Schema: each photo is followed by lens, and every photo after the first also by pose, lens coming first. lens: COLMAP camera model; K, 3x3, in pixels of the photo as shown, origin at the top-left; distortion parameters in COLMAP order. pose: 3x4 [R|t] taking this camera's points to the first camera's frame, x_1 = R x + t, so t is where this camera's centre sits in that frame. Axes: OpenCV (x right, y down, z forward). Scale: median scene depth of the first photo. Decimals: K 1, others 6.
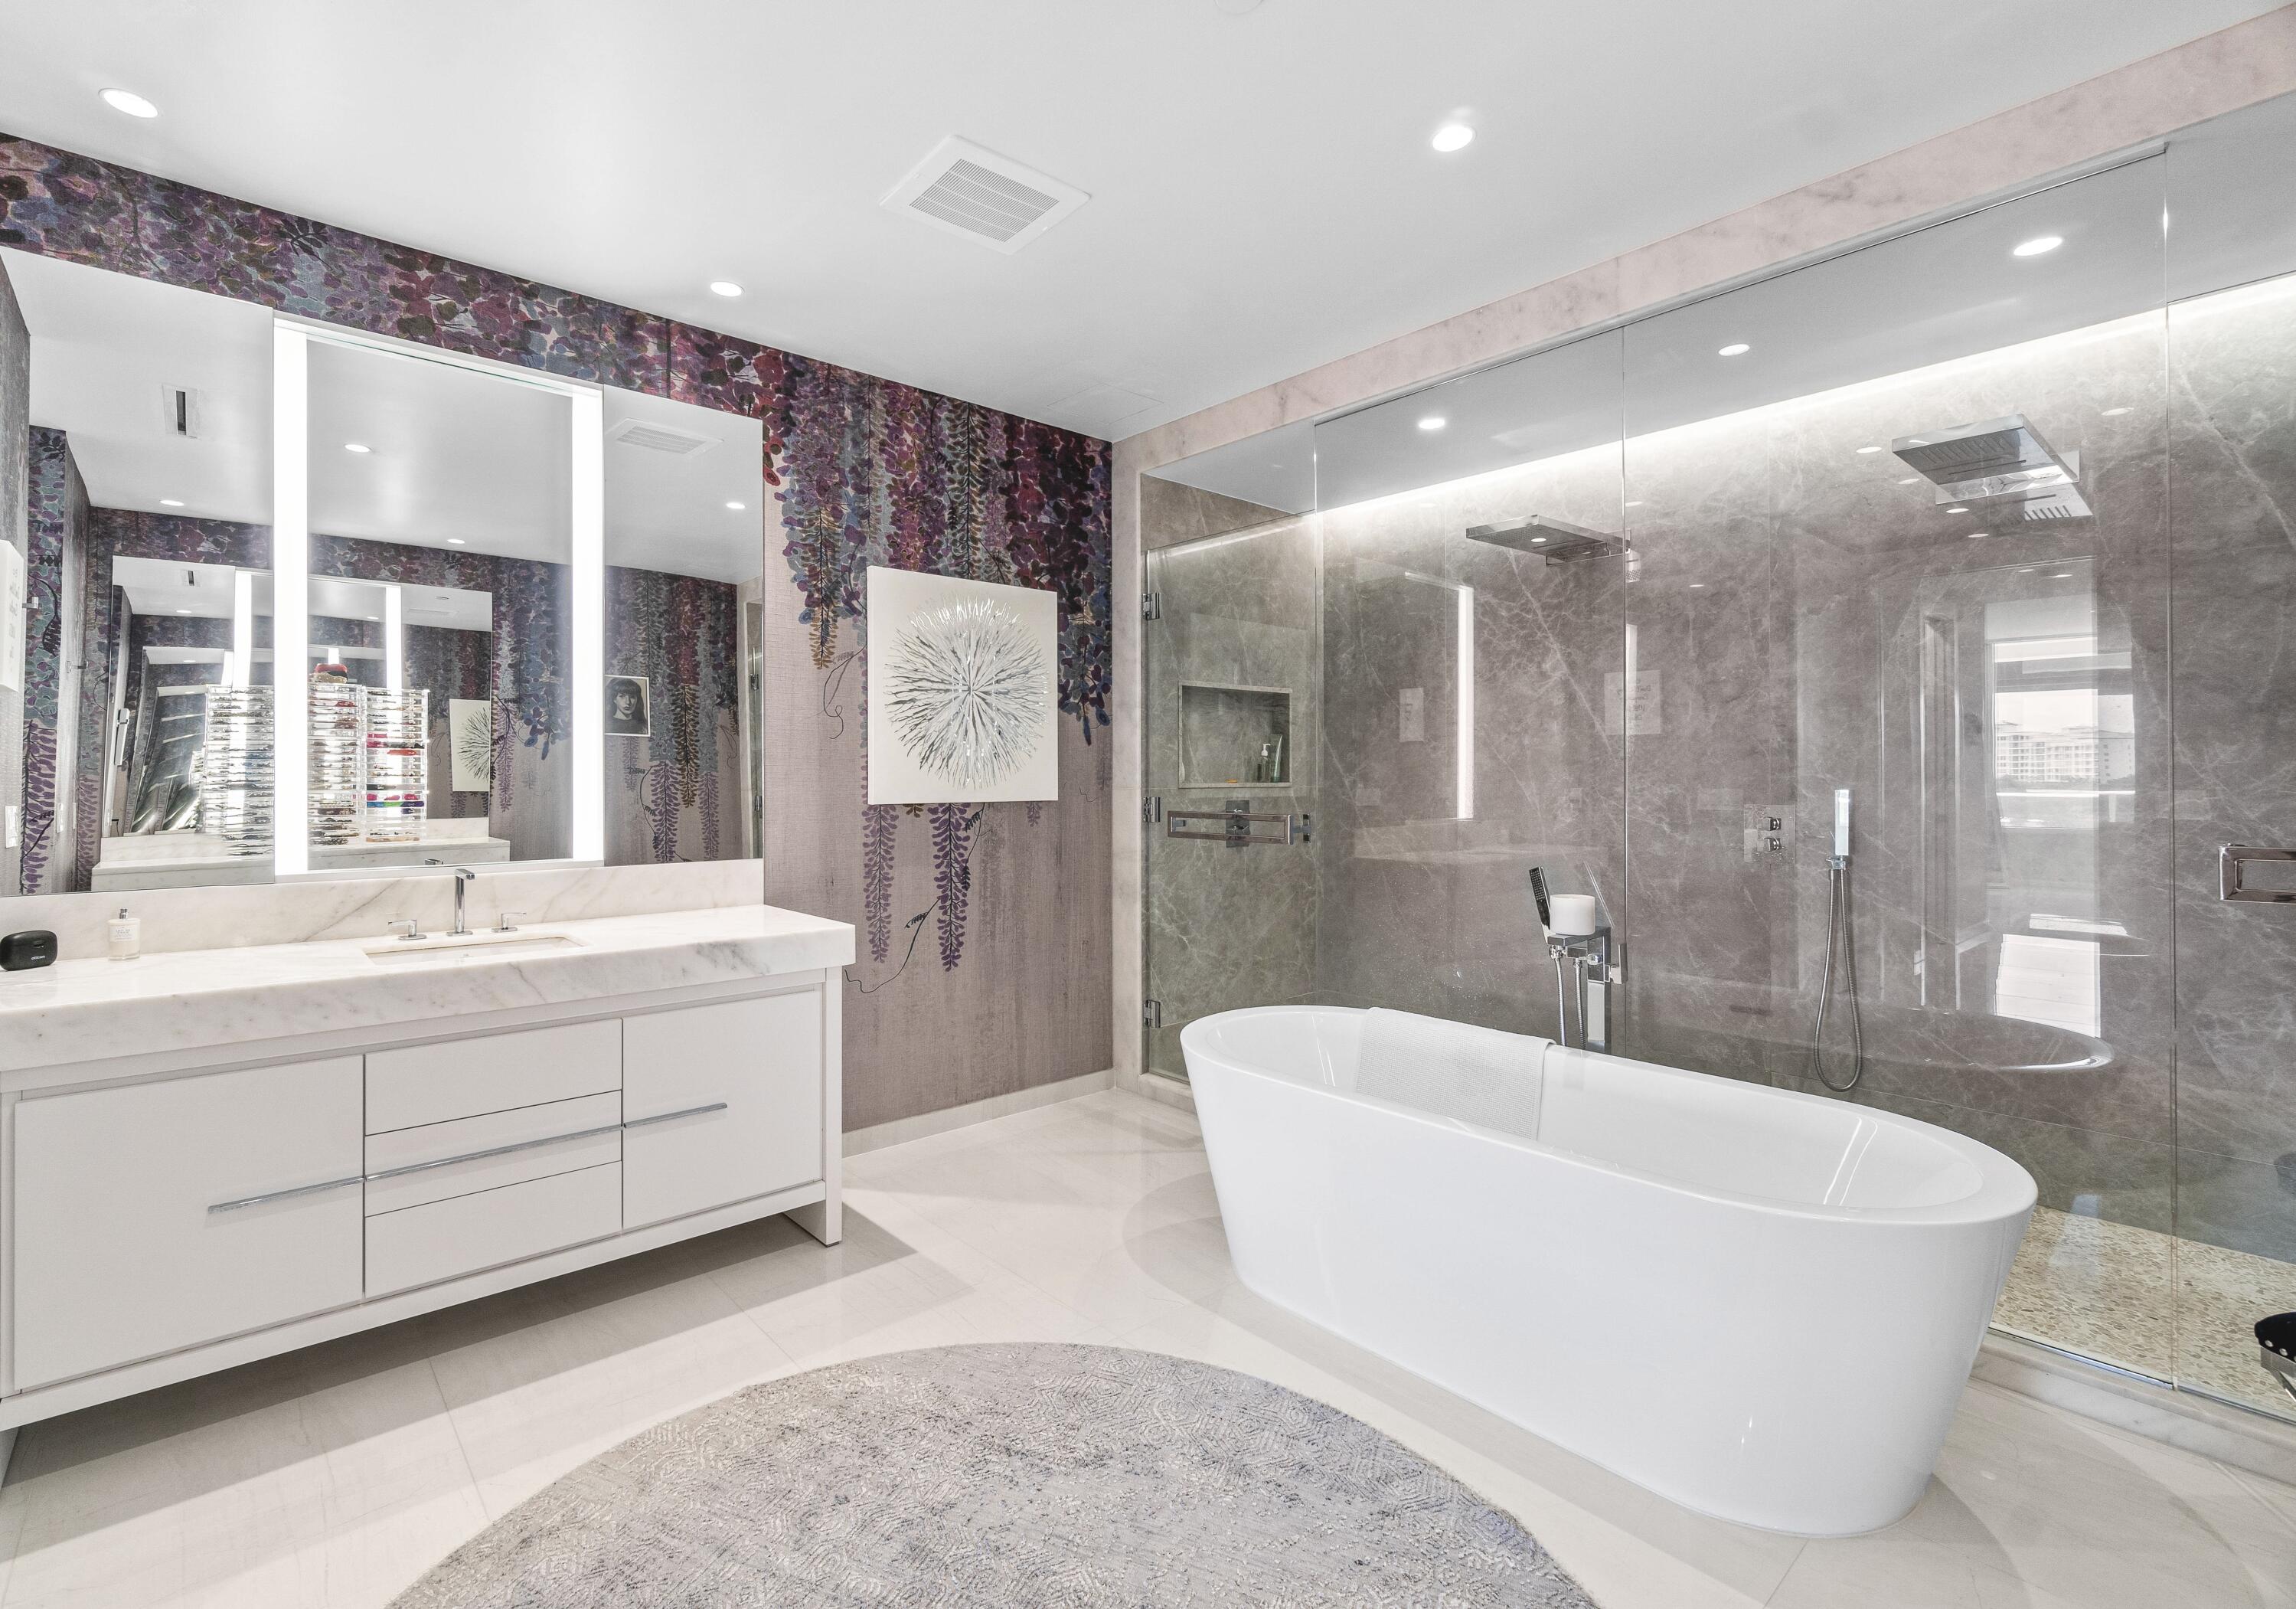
lens RADIAL K [[1035.7, 0, 1146.0], [0, 1035.7, 778.4], [0, 0, 1]] dist [-0.003113, -0.000197]
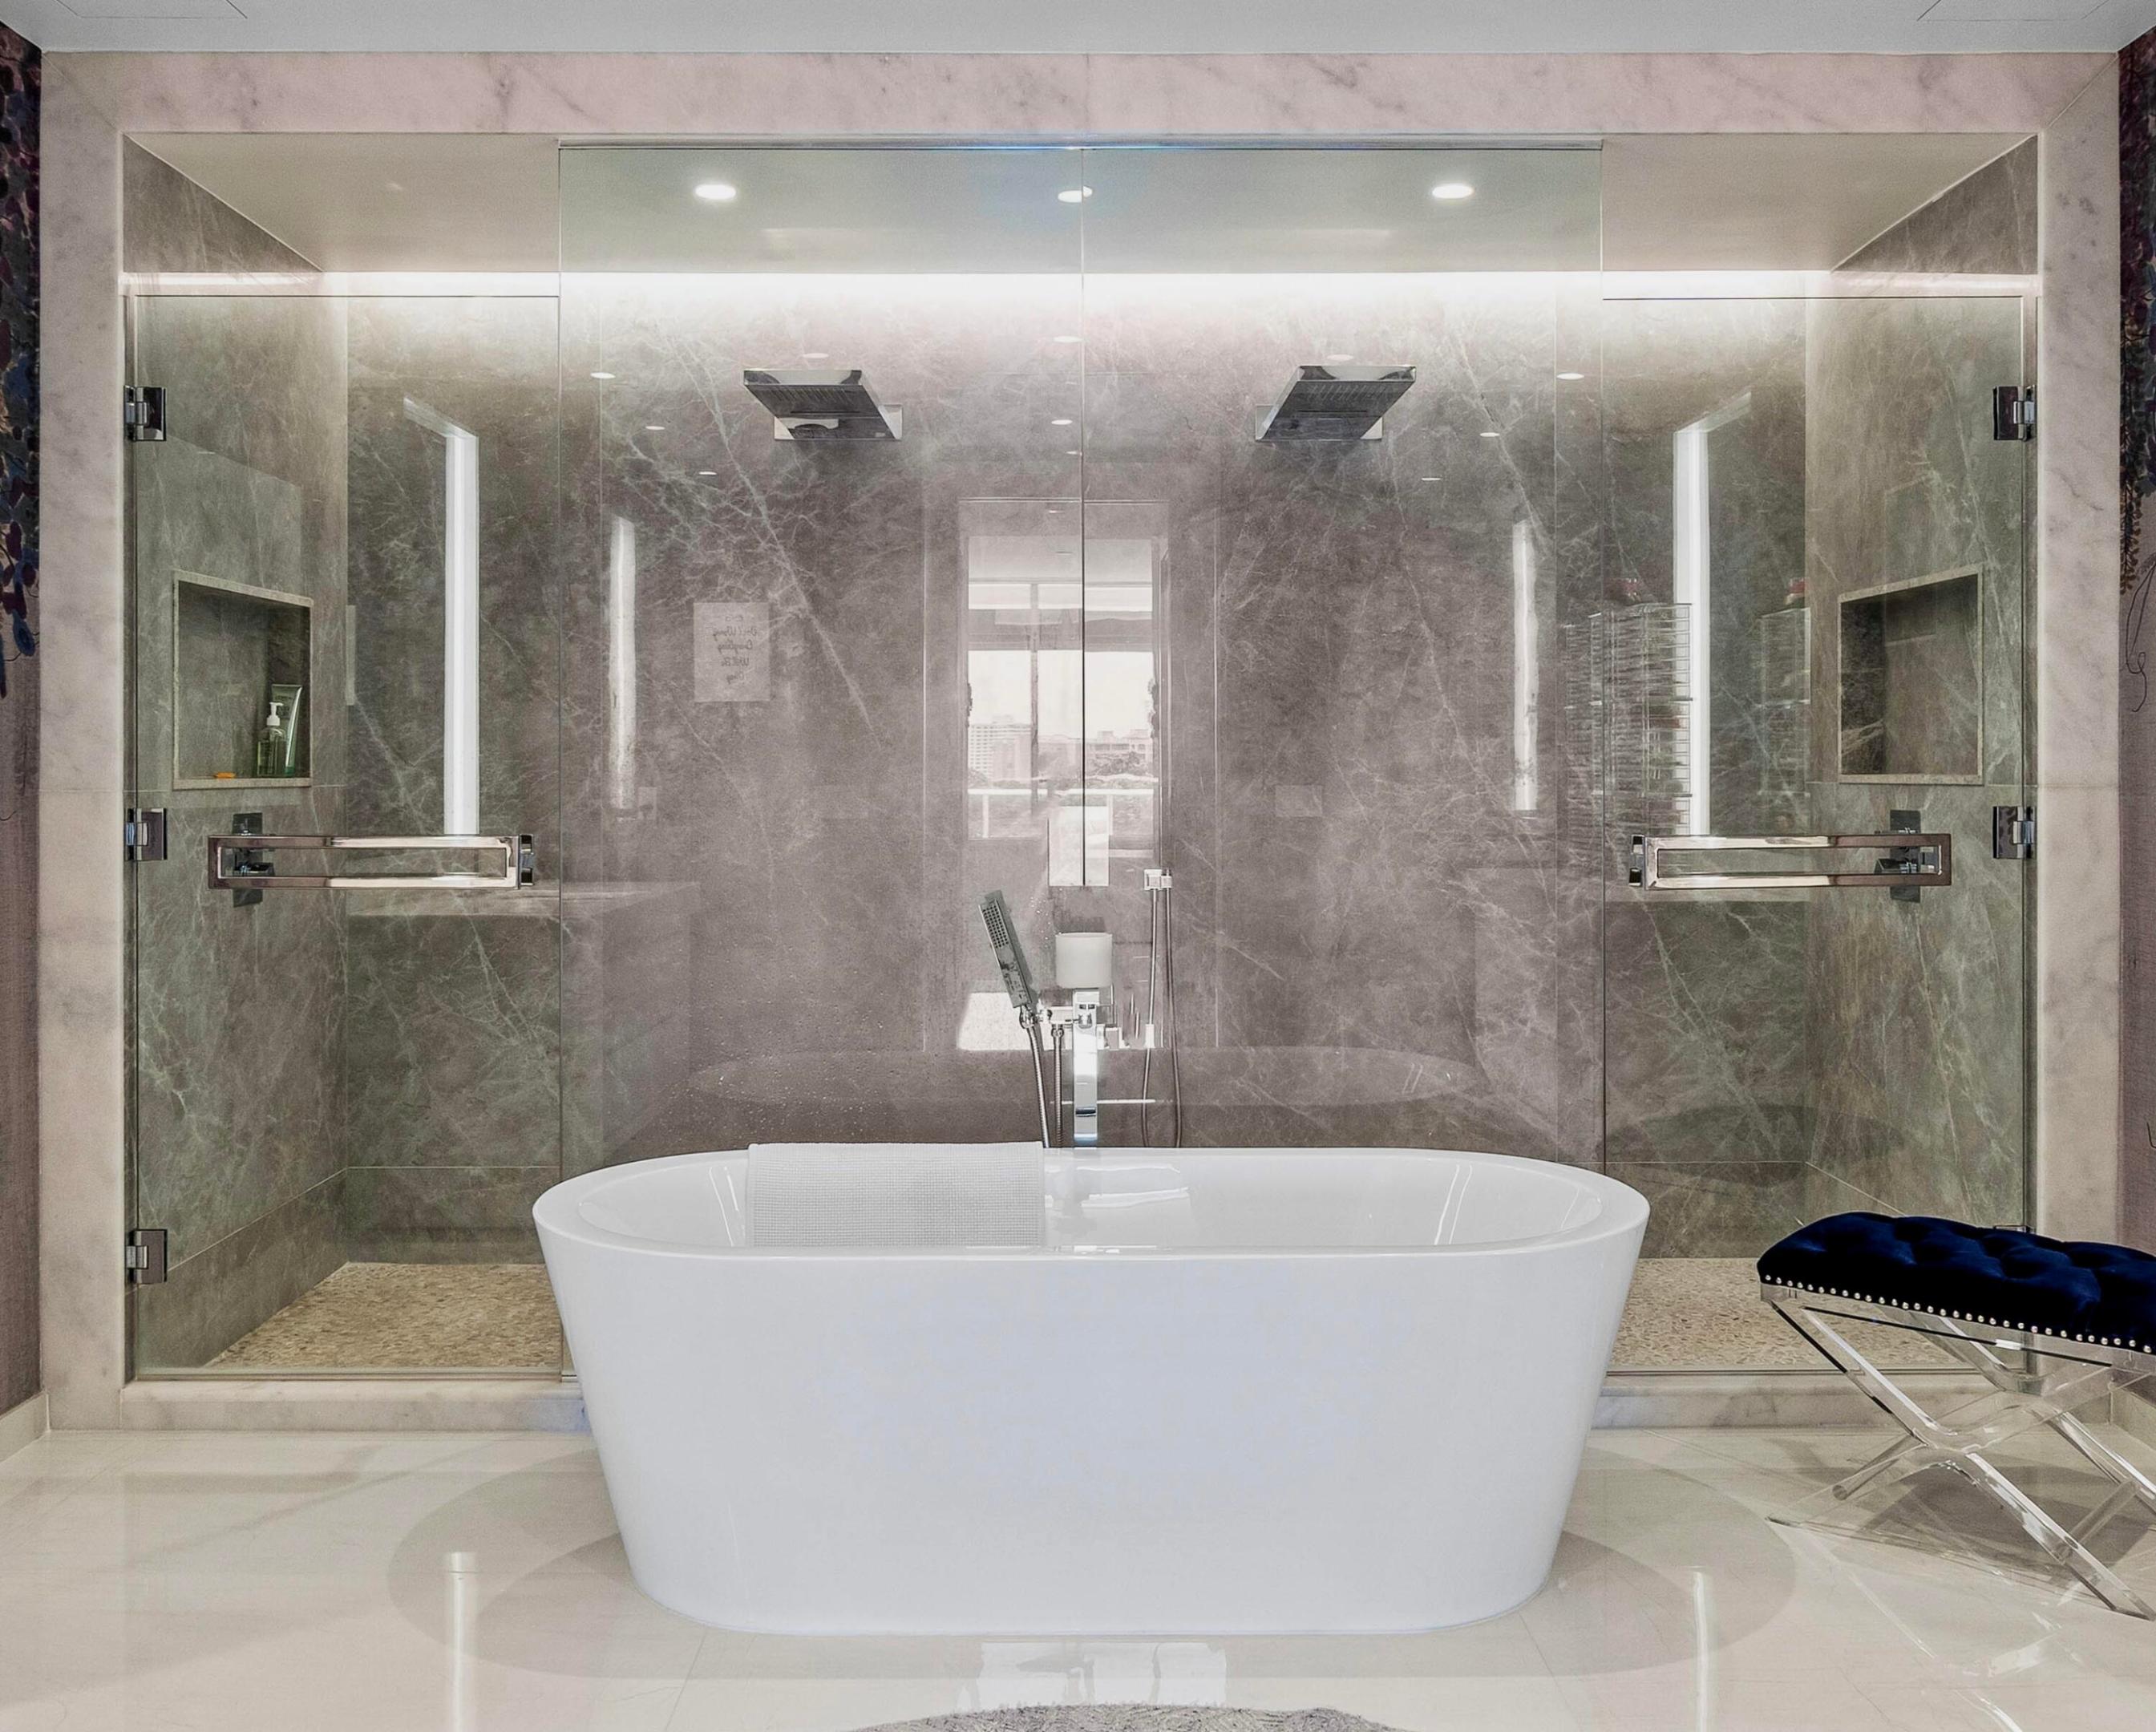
lens RADIAL K [[1913.3, 0, 1076.7], [0, 1913.3, 776.7], [0, 0, 1]] dist [0.000337, -0.015703]
pose [[0.650166, -0.000742, 0.759792, -0.386158], [-0.001440, 0.999997, 0.002209, 0.000561], [-0.759791, -0.002531, 0.650162, 0.088594]]
